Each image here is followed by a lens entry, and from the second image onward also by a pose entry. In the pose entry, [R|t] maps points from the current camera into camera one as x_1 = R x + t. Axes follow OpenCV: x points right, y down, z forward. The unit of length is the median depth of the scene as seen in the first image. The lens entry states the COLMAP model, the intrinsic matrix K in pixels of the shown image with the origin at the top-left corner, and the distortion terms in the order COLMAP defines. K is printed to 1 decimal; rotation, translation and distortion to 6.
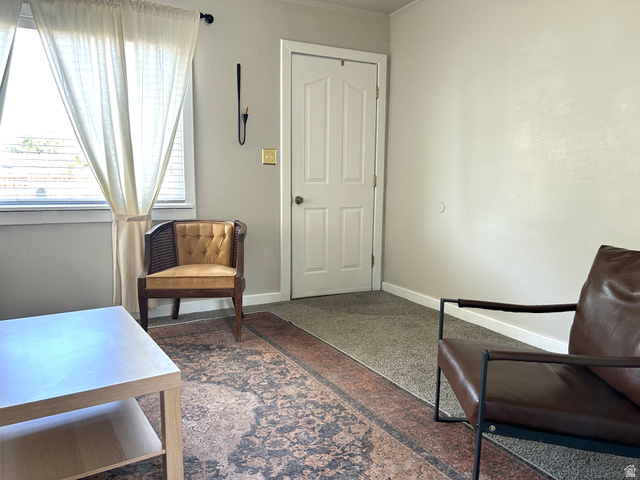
lens RADIAL K [[481.1, 0, 319.7], [0, 481.1, 240.3], [0, 0, 1]] dist [0.039963, -0.041517]
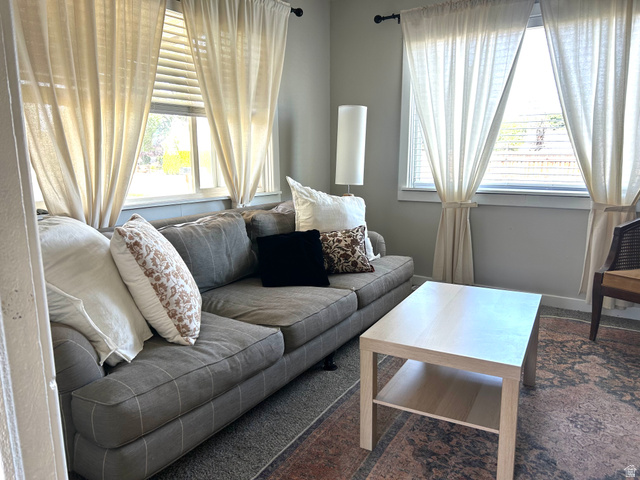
lens RADIAL K [[481.1, 0, 319.3], [0, 481.1, 241.4], [0, 0, 1]] dist [0.039963, -0.041517]
pose [[0.505646, 0.143685, -0.850692, 0.141927], [-0.102113, 0.989070, 0.106362, -0.025338], [0.856677, 0.033085, 0.514792, 0.035892]]
